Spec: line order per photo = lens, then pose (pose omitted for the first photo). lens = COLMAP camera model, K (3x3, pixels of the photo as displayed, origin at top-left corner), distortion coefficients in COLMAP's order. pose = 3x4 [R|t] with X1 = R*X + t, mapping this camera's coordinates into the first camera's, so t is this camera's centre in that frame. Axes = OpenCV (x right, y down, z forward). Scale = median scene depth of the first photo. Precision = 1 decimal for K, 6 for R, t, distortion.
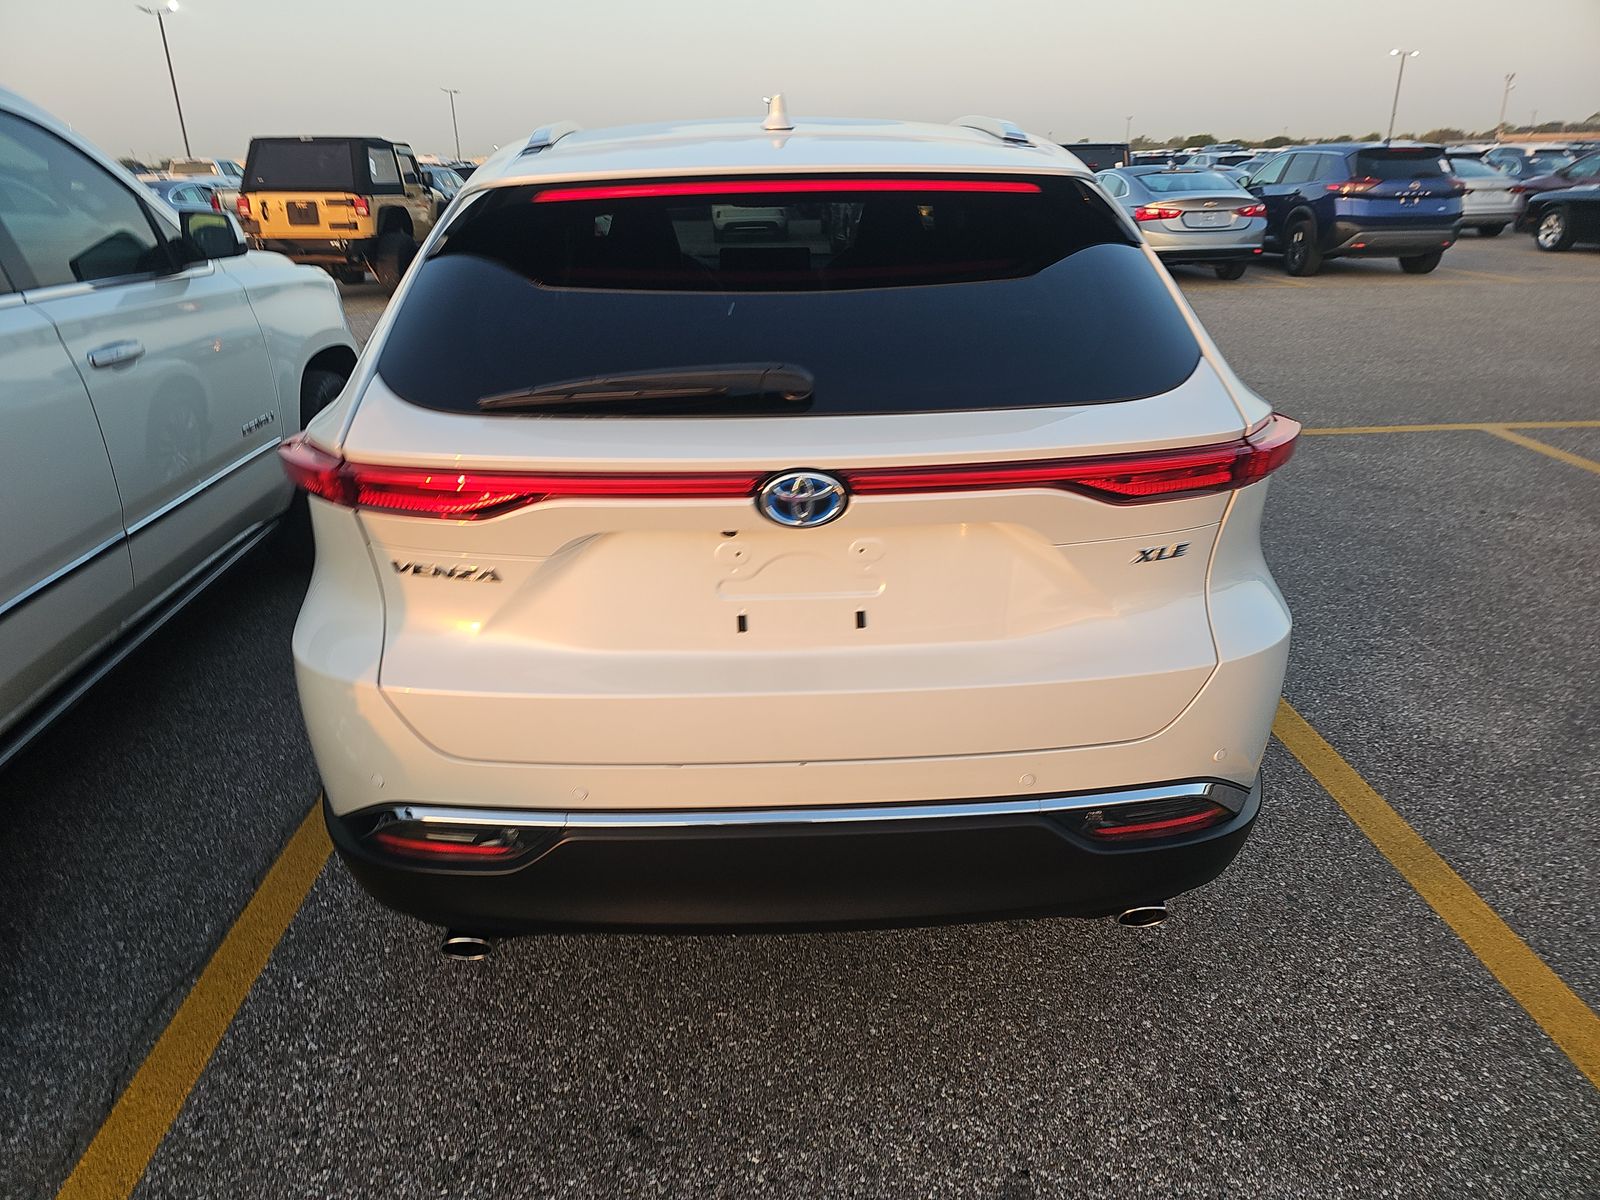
lens RADIAL K [[1059.7, 0, 791.0], [0, 1059.7, 607.3], [0, 0, 1]] dist [0.049415, -0.043913]
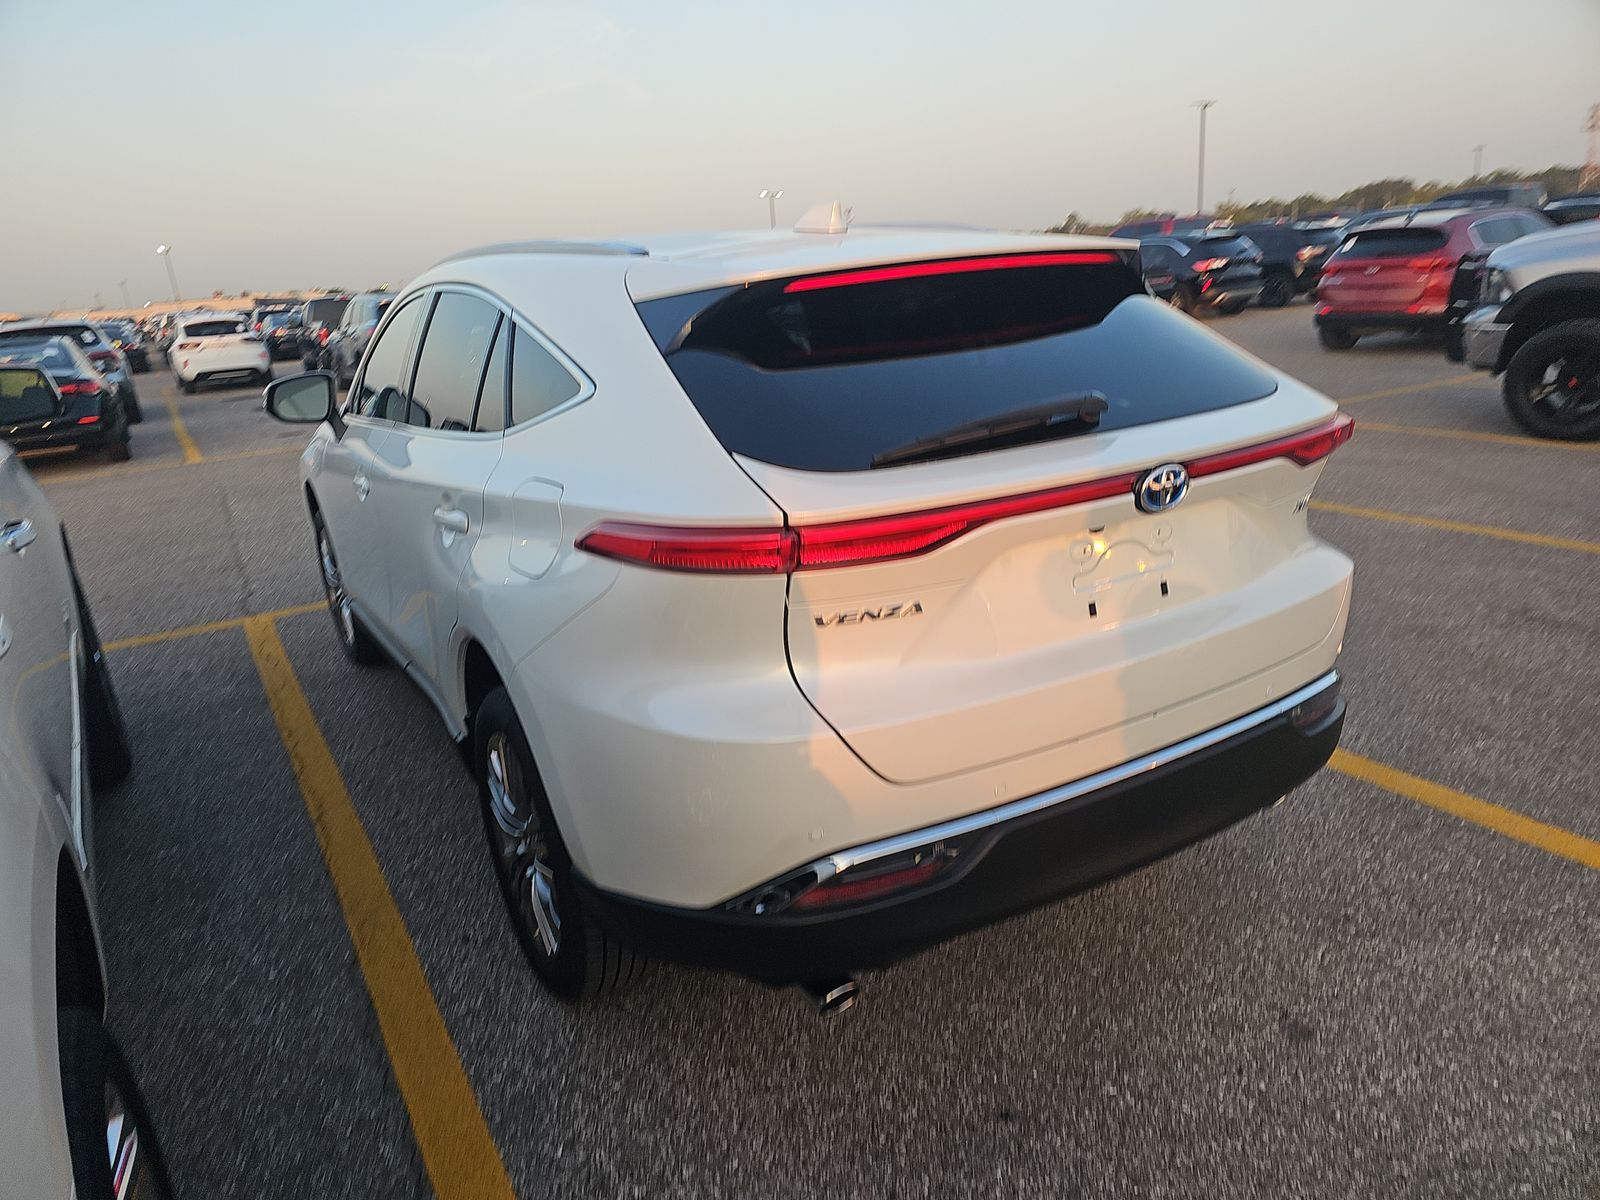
lens RADIAL K [[1059.7, 0, 766.8], [0, 1059.7, 641.6], [0, 0, 1]] dist [0.049415, -0.043913]
pose [[0.879381, -0.199904, 0.432120, -0.878369], [0.234508, 0.971719, -0.027704, -0.001945], [-0.414361, 0.125698, 0.901390, 0.078673]]
